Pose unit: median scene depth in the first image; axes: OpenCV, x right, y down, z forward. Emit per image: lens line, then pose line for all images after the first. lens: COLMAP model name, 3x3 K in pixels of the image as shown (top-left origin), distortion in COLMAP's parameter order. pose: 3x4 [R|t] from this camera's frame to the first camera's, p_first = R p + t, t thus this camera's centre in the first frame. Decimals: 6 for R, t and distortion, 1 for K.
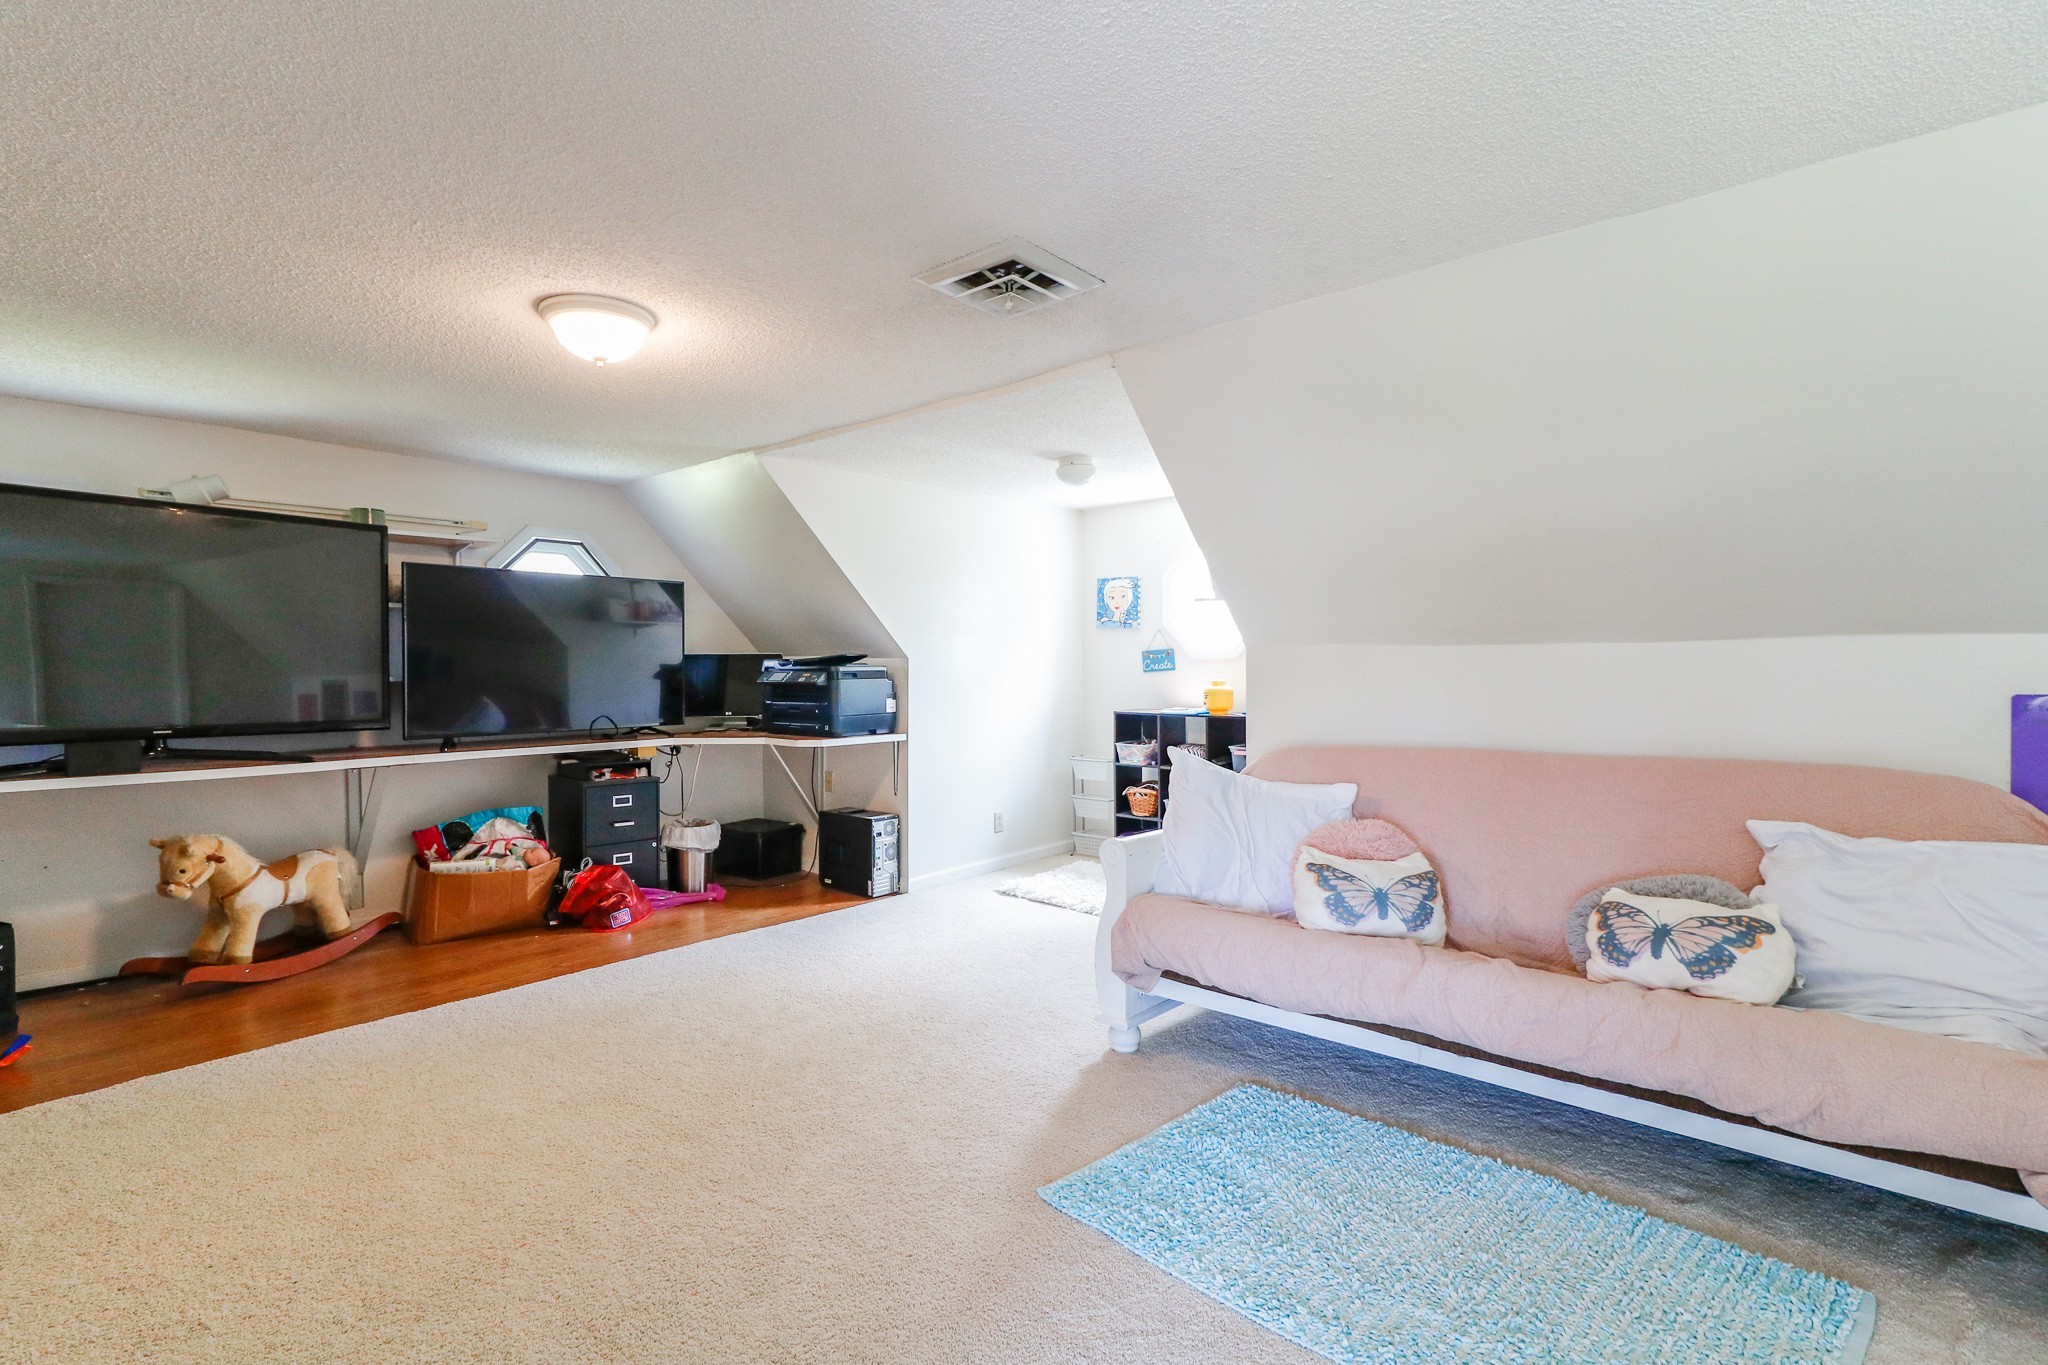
lens RADIAL K [[957.6, 0, 1025.2], [0, 957.6, 678.1], [0, 0, 1]] dist [0.015029, 0.000677]
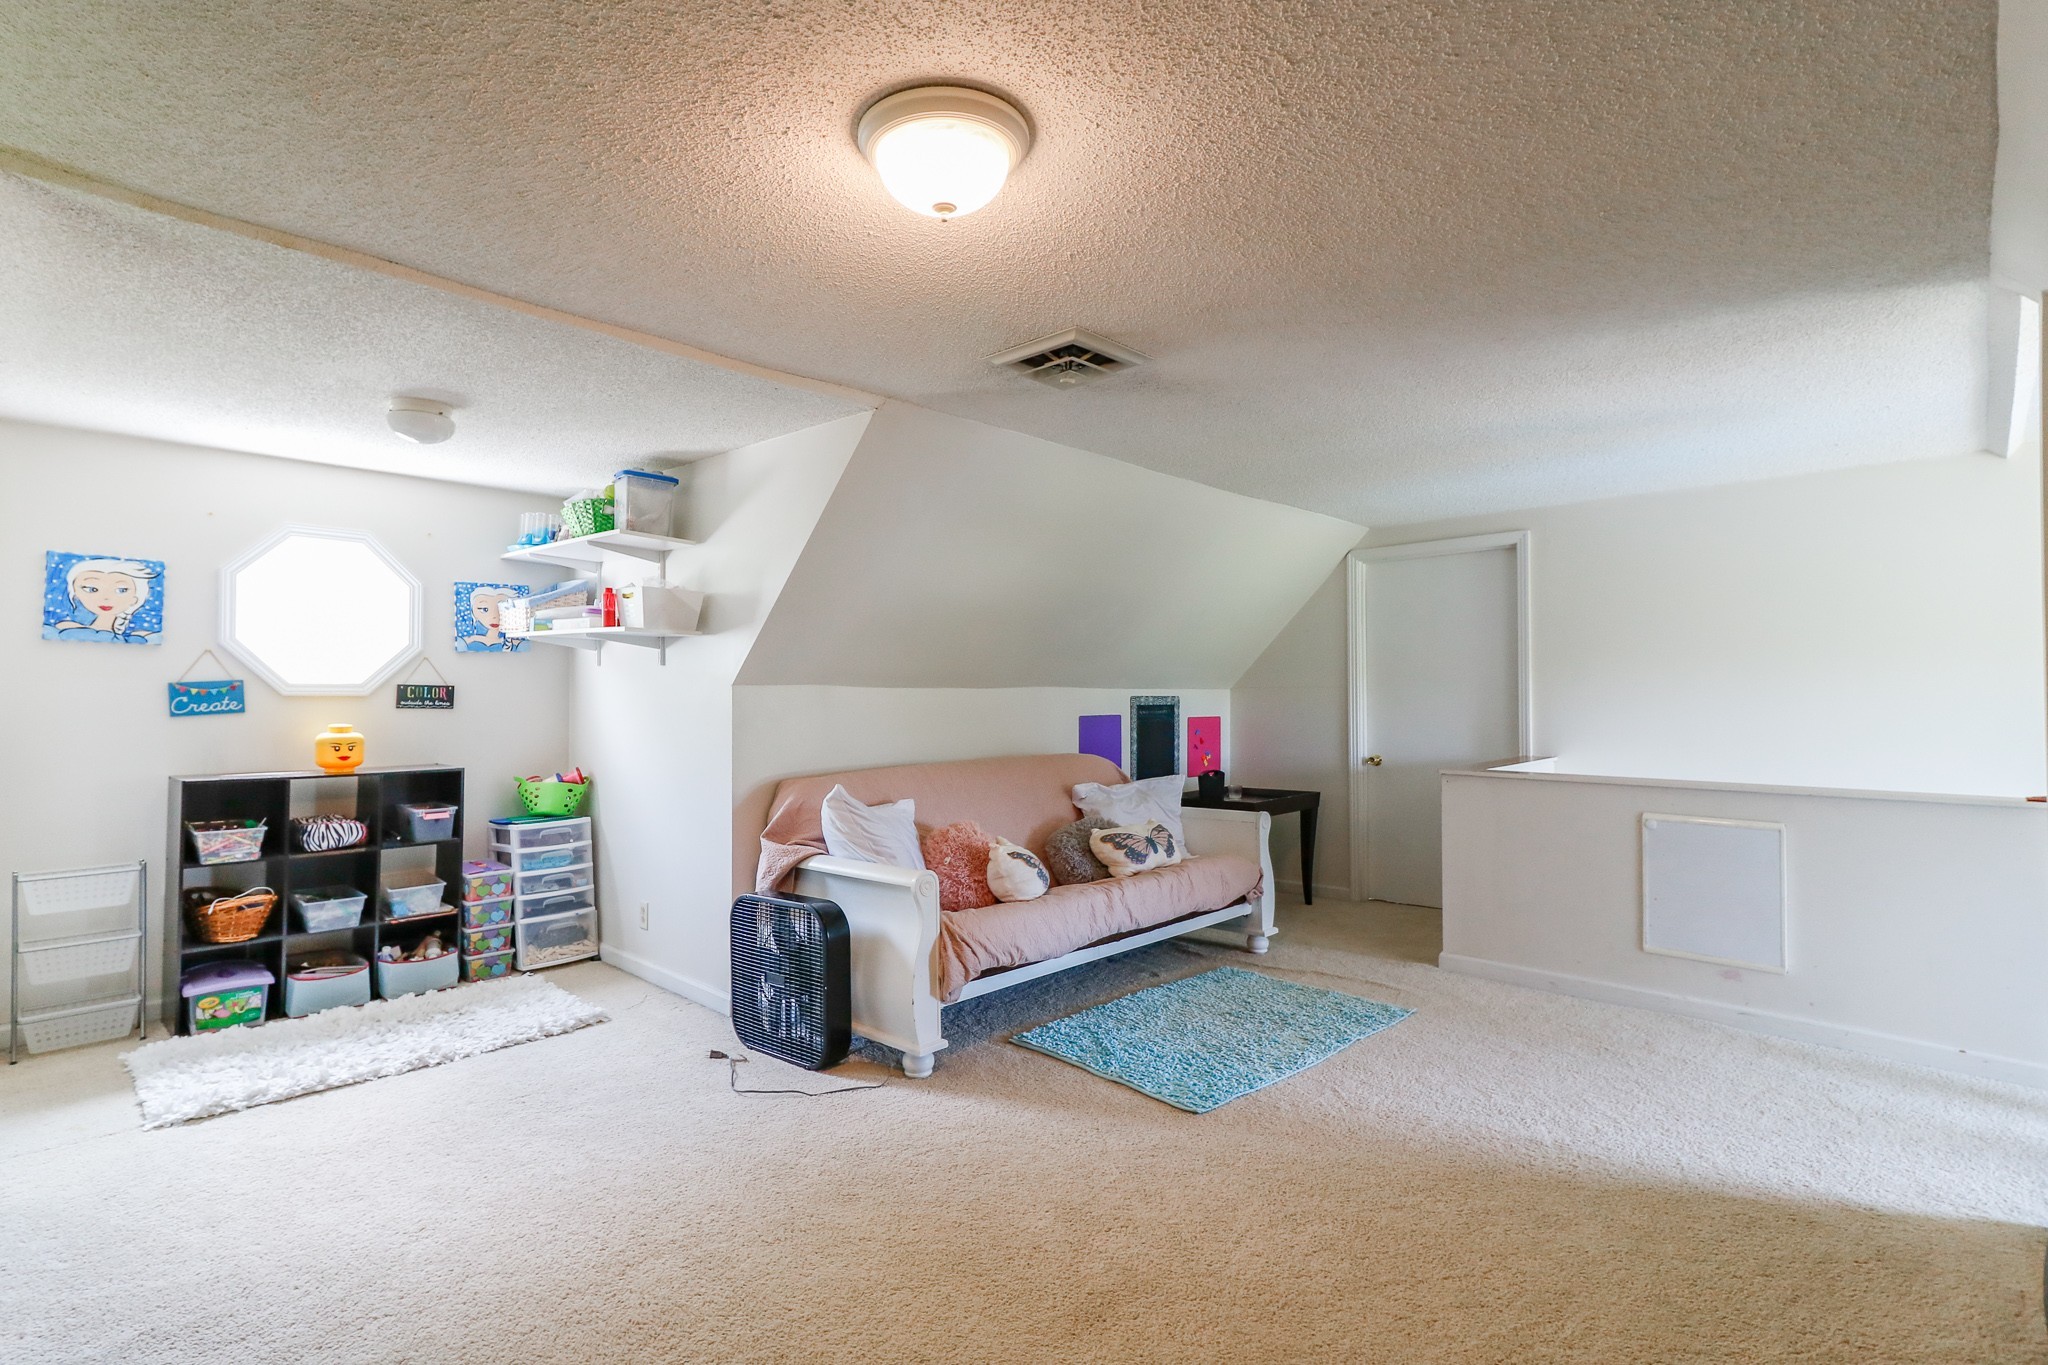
lens RADIAL K [[957.6, 0, 1025.2], [0, 957.6, 678.1], [0, 0, 1]] dist [0.015029, 0.000677]
pose [[0.066381, 0.027515, 0.997415, -0.488642], [0.016957, 0.999444, -0.028700, -0.003909], [-0.997650, 0.018819, 0.065877, 0.425279]]
